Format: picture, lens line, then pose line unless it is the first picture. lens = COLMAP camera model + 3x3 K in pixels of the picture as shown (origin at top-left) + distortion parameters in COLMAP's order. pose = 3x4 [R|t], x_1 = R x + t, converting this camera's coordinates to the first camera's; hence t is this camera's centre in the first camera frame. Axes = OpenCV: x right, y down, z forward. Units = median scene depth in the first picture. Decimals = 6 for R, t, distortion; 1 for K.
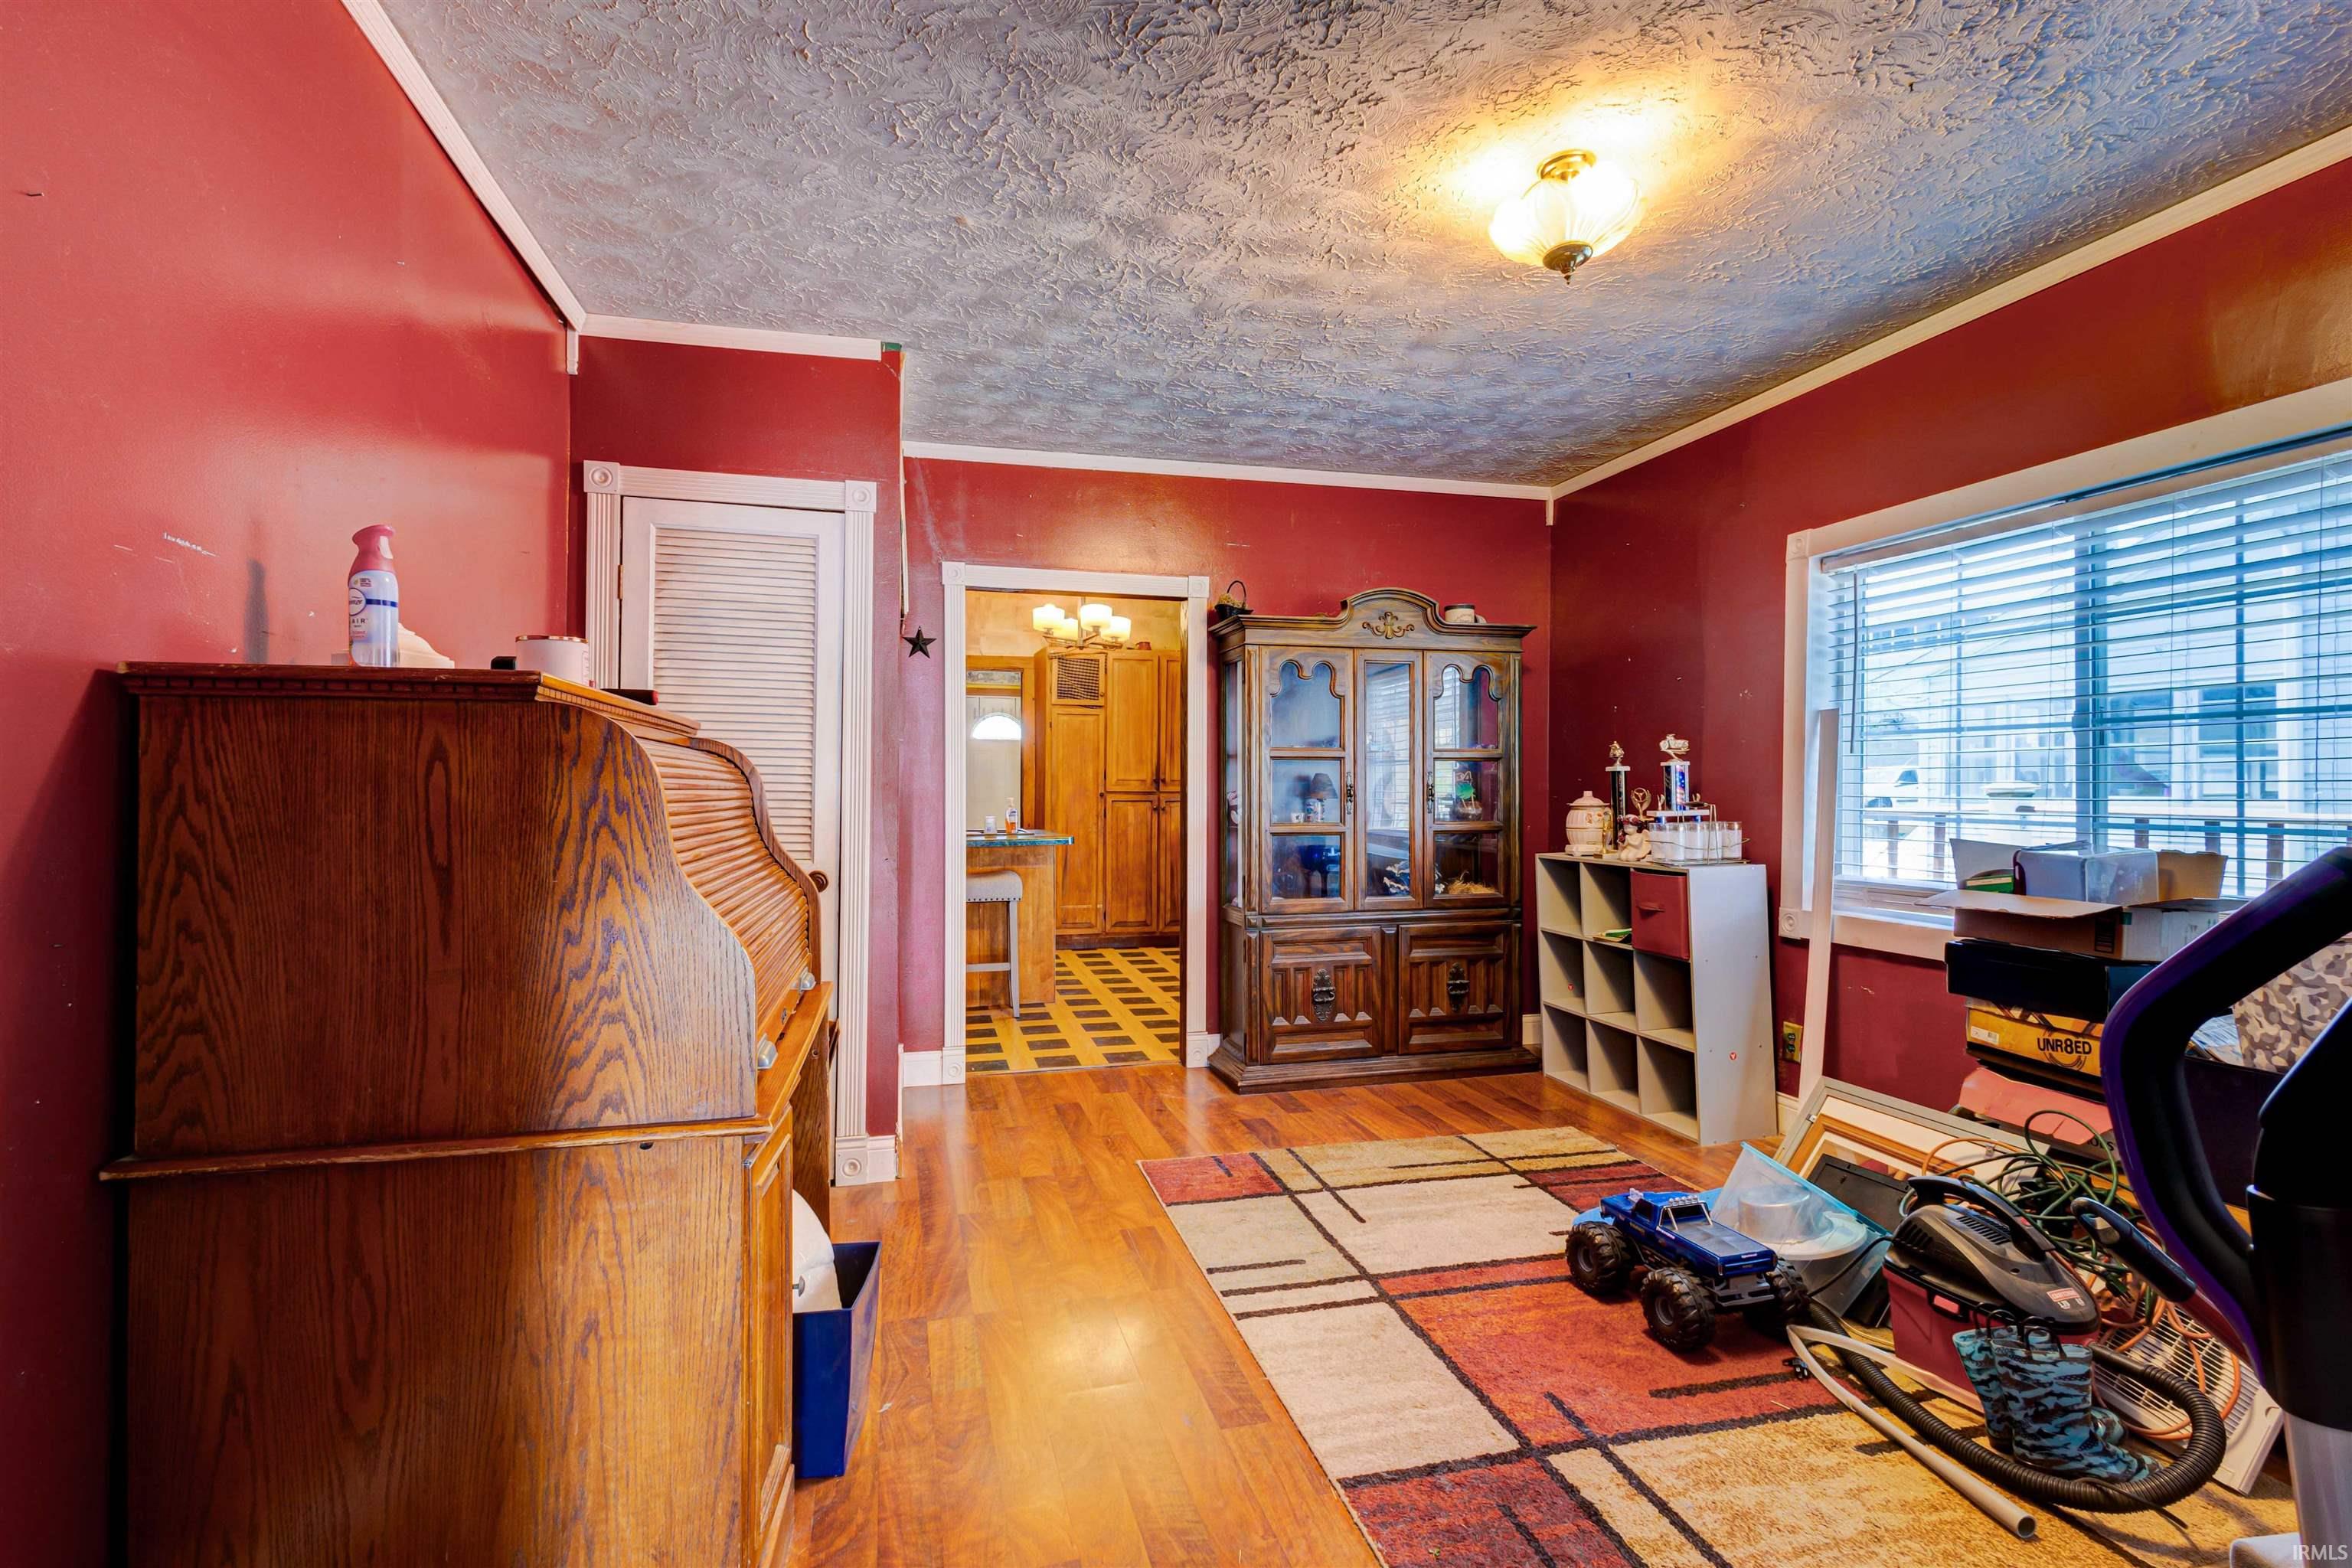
lens RADIAL K [[1088.8, 0, 1166.7], [0, 1088.8, 782.9], [0, 0, 1]] dist [0.010256, -0.002135]
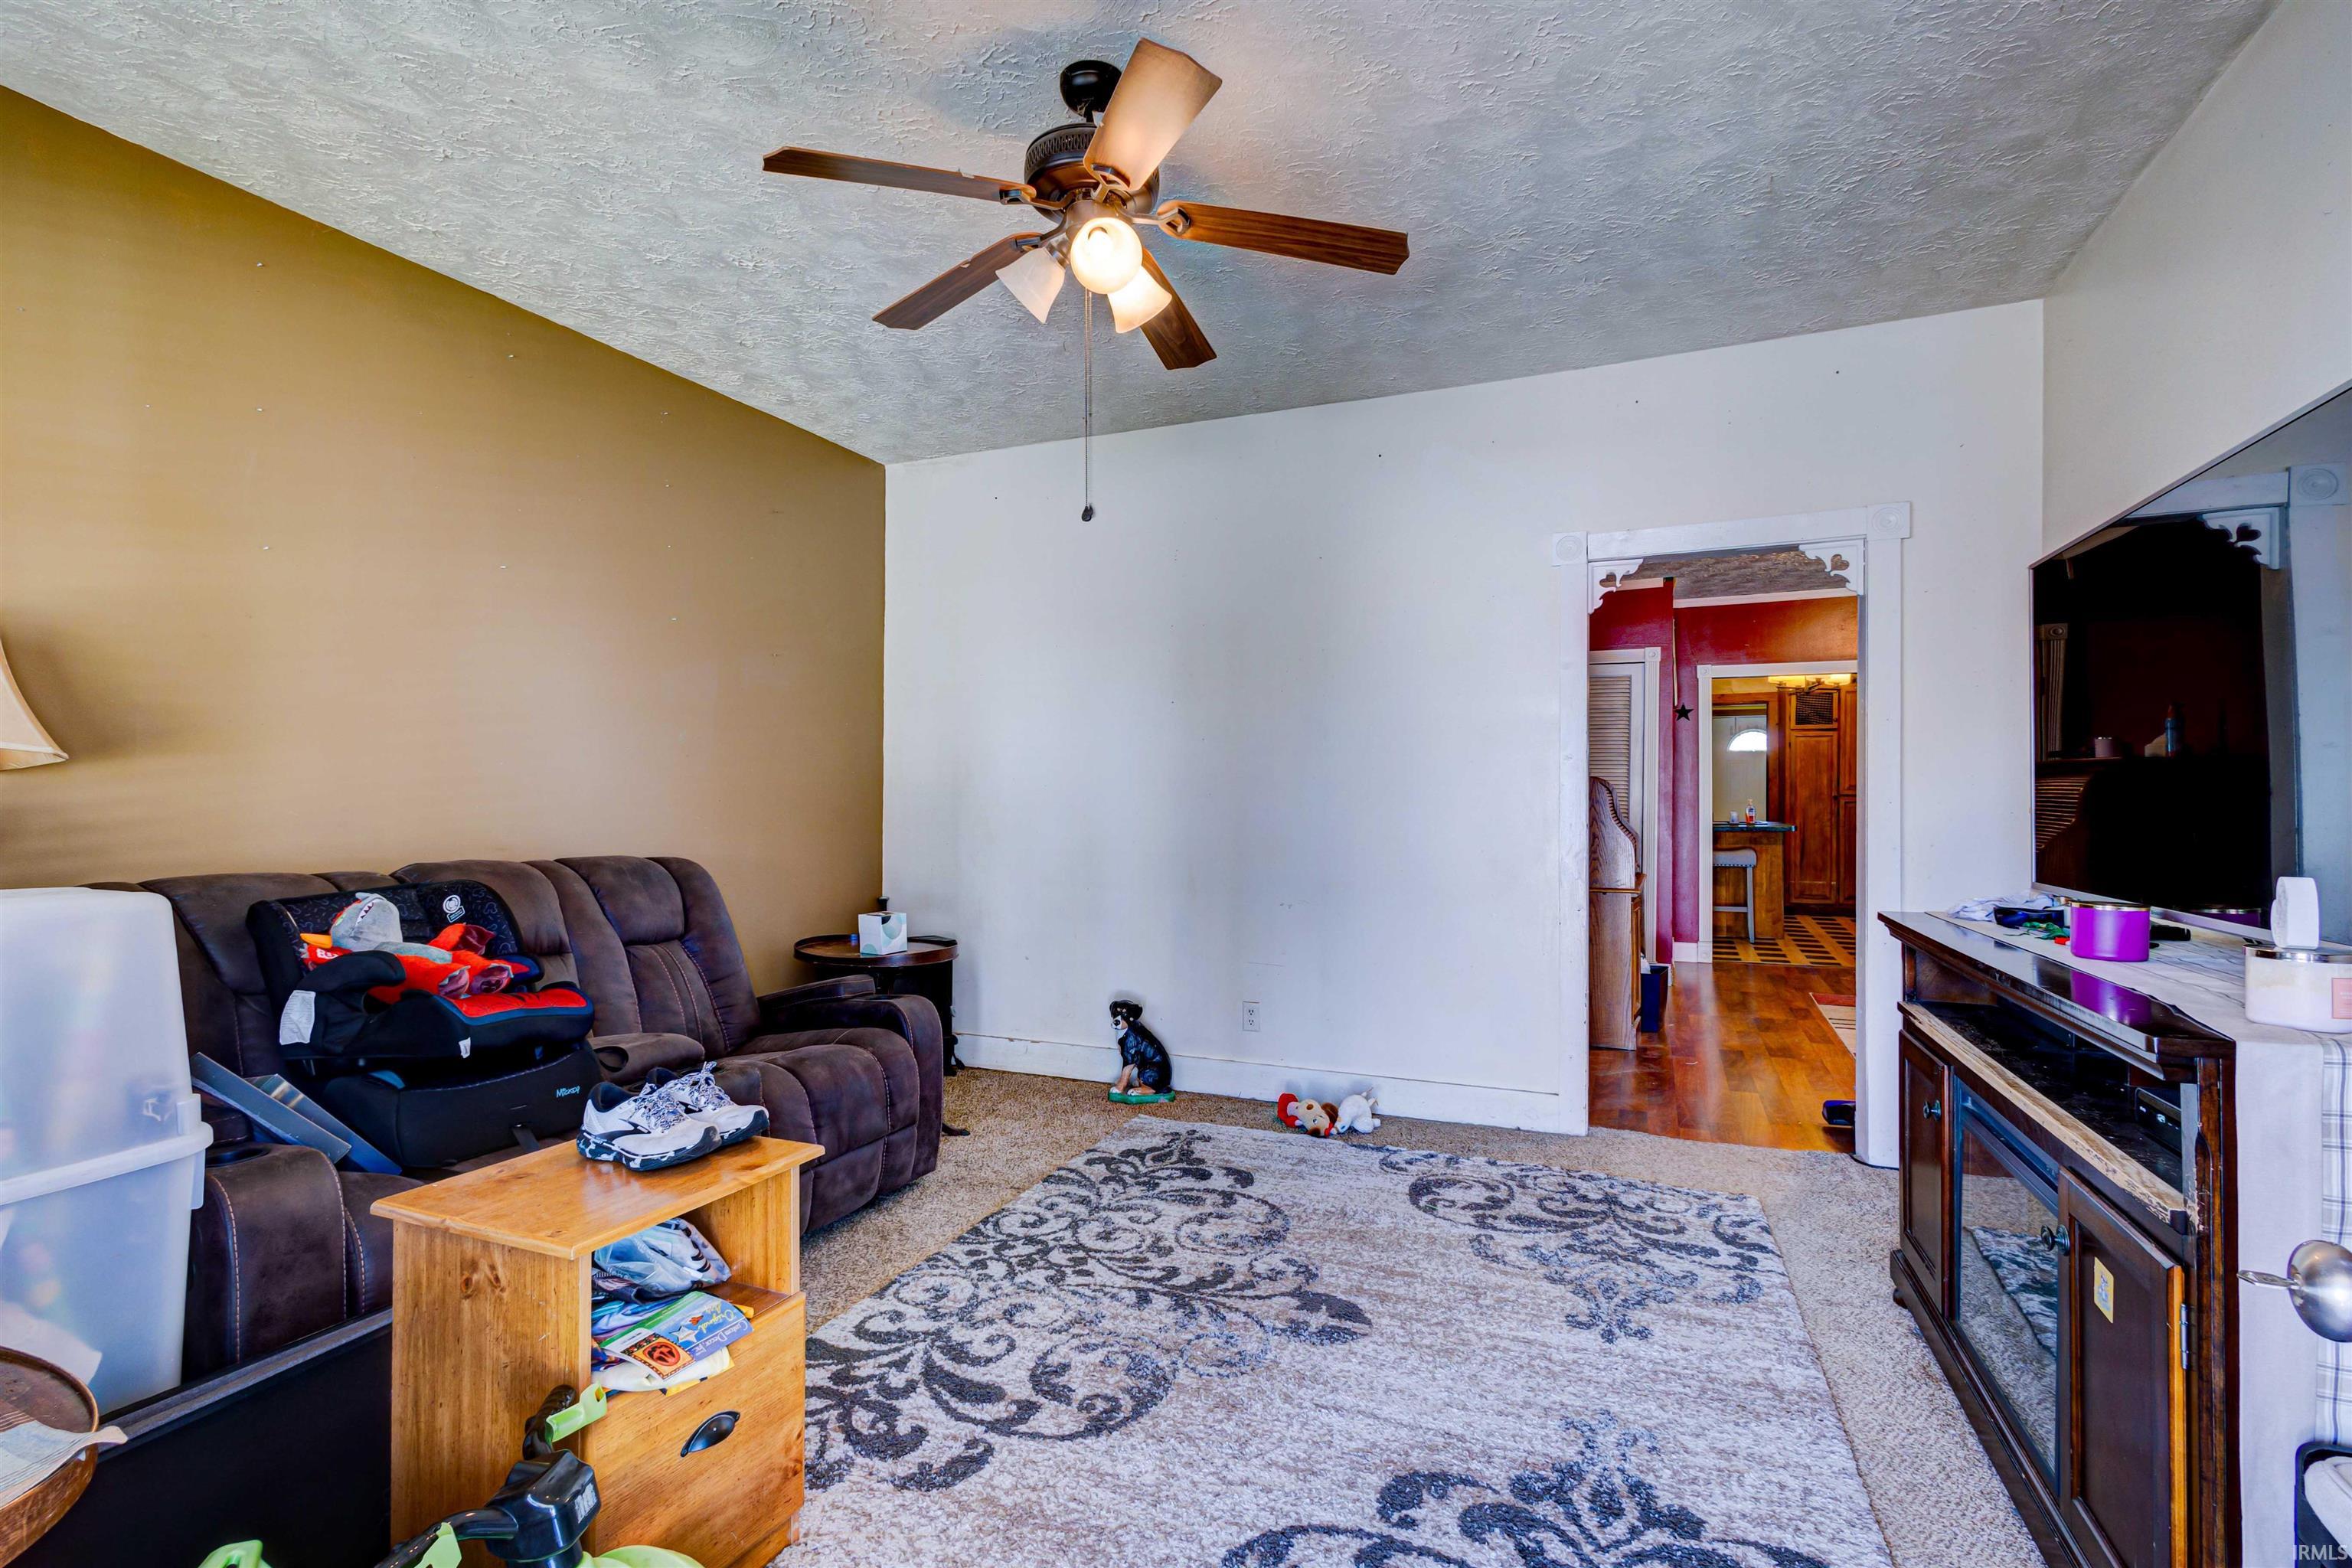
lens RADIAL K [[1088.8, 0, 1162.8], [0, 1088.8, 780.3], [0, 0, 1]] dist [0.010256, -0.002135]
pose [[0.786461, -0.002952, -0.617633, 0.302357], [0.004875, 0.999987, 0.001428, -0.038252], [0.617621, -0.004134, 0.786465, -1.364053]]
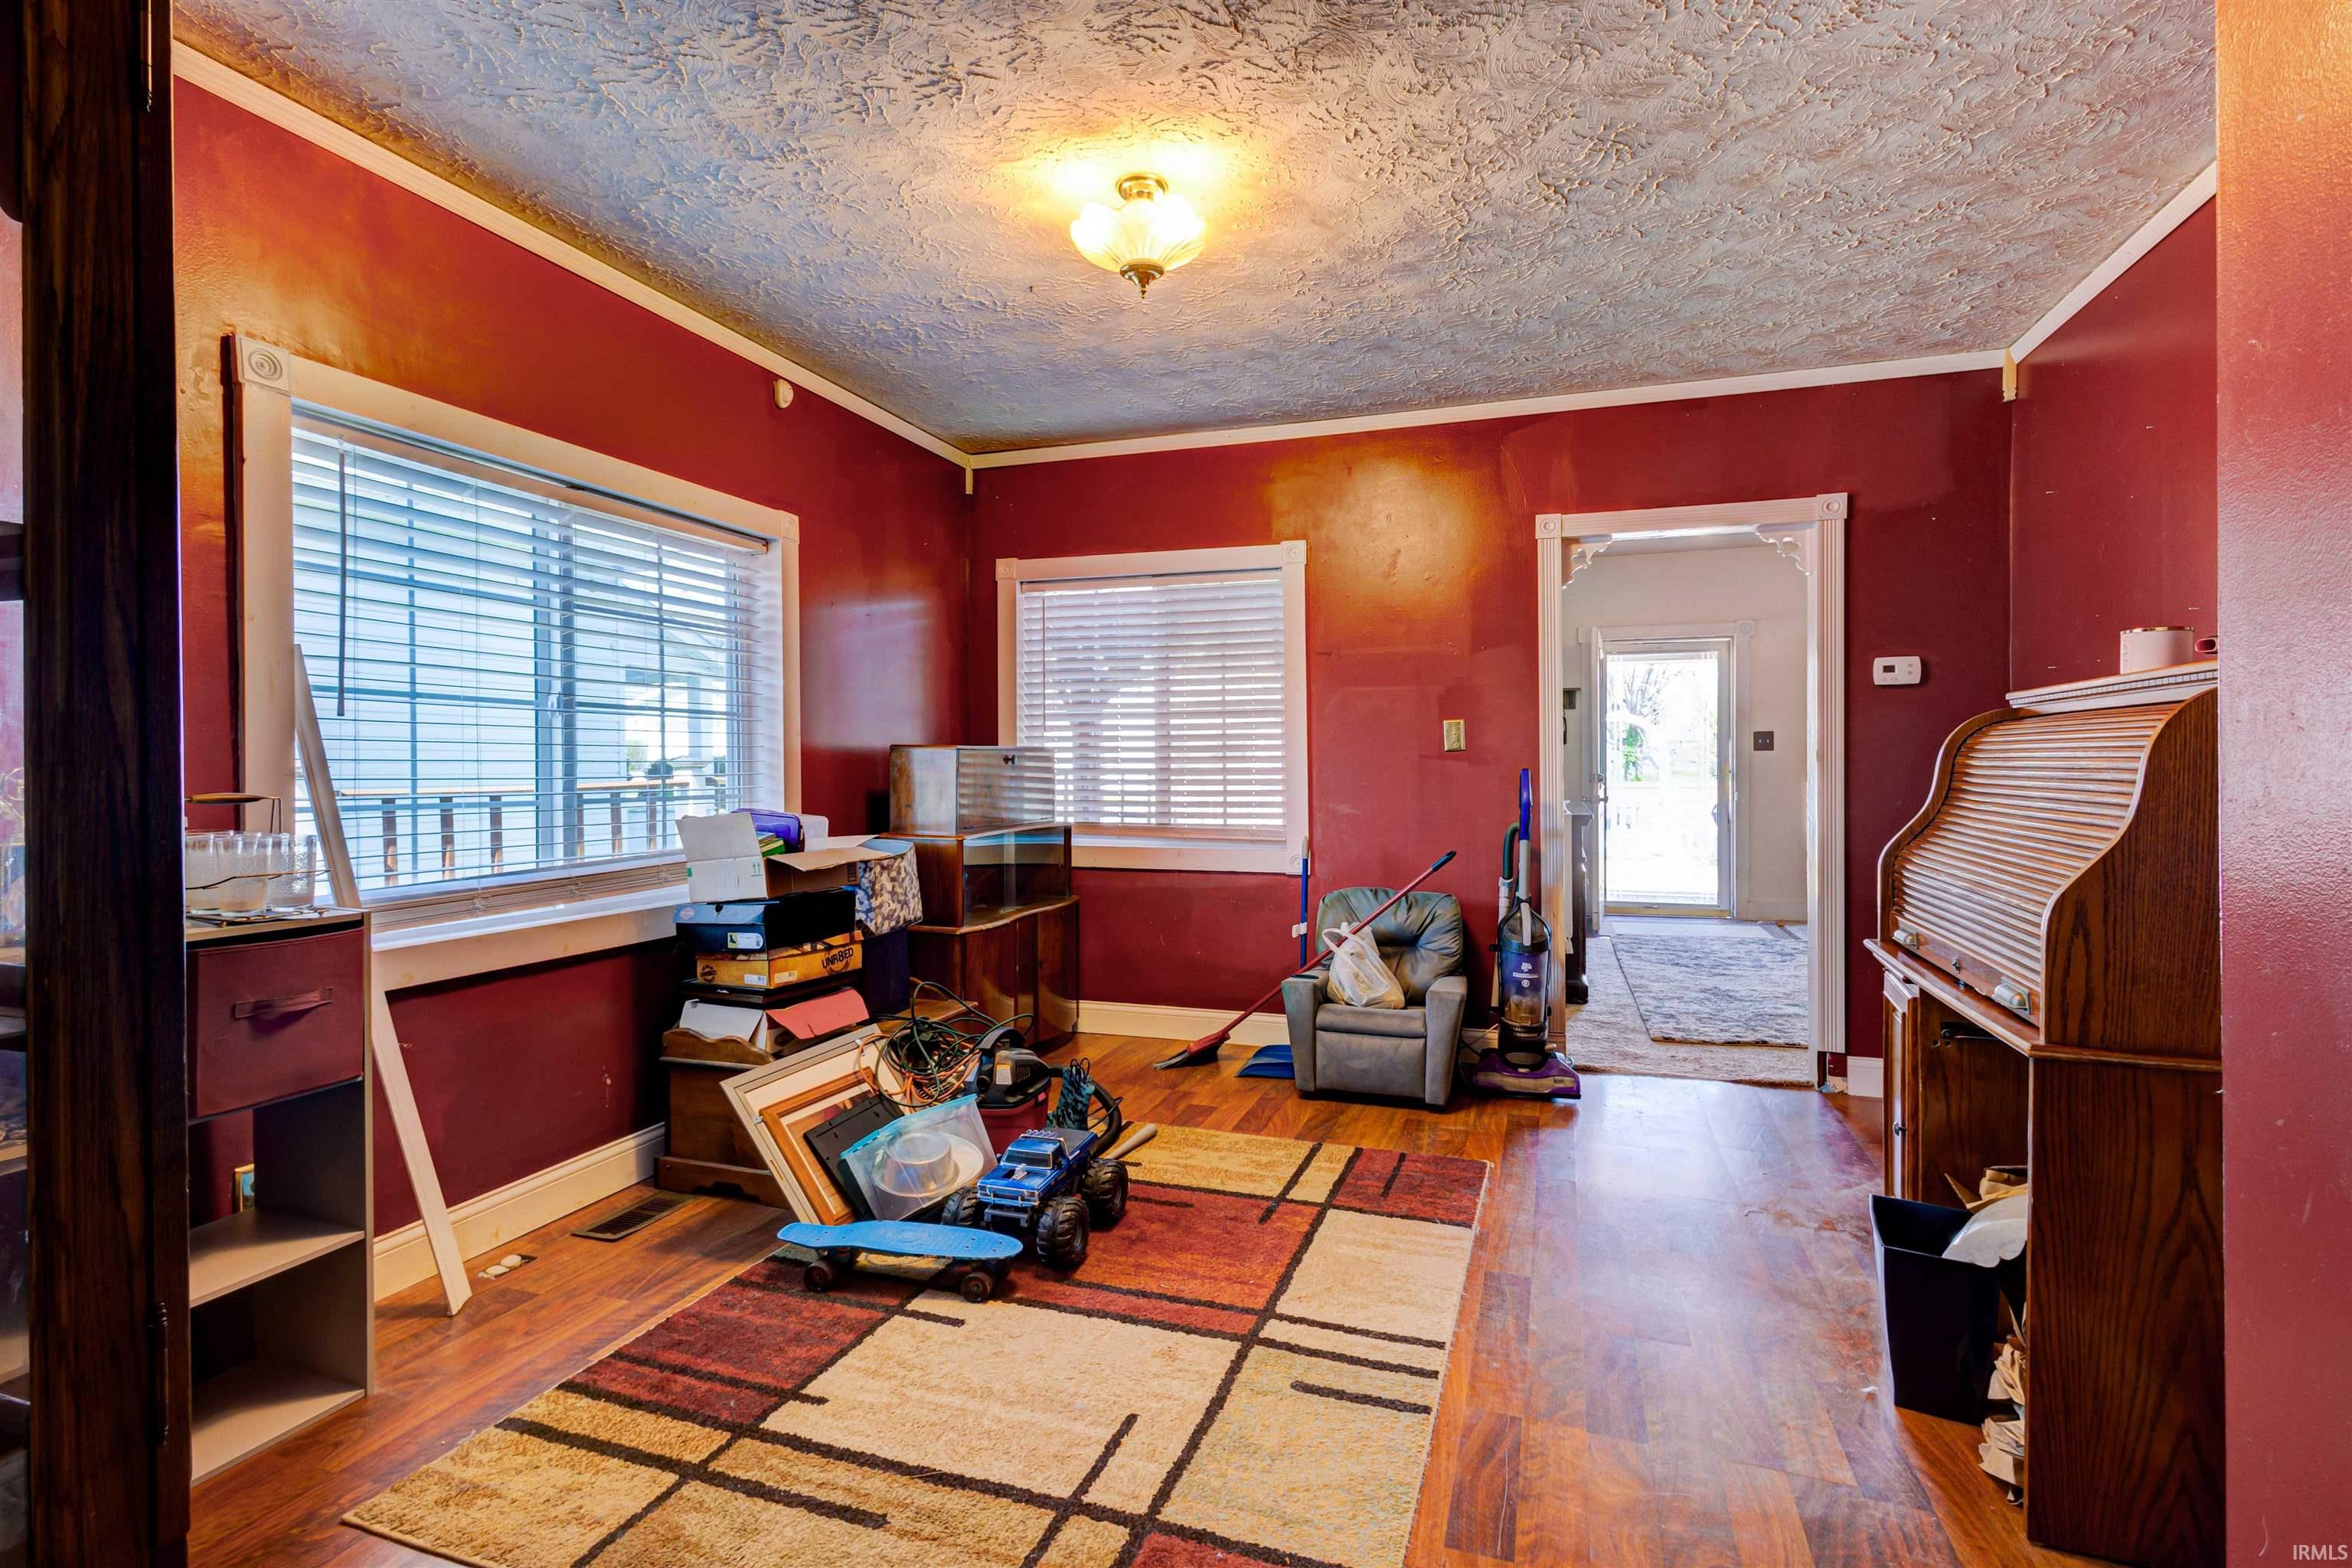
lens RADIAL K [[1088.8, 0, 1135.3], [0, 1088.8, 770.2], [0, 0, 1]] dist [0.010256, -0.002135]
pose [[-0.814075, 0.000446, 0.580760, -0.194873], [0.000767, 1.000000, 0.000307, 0.008054], [-0.580759, 0.000695, -0.814075, 1.442506]]
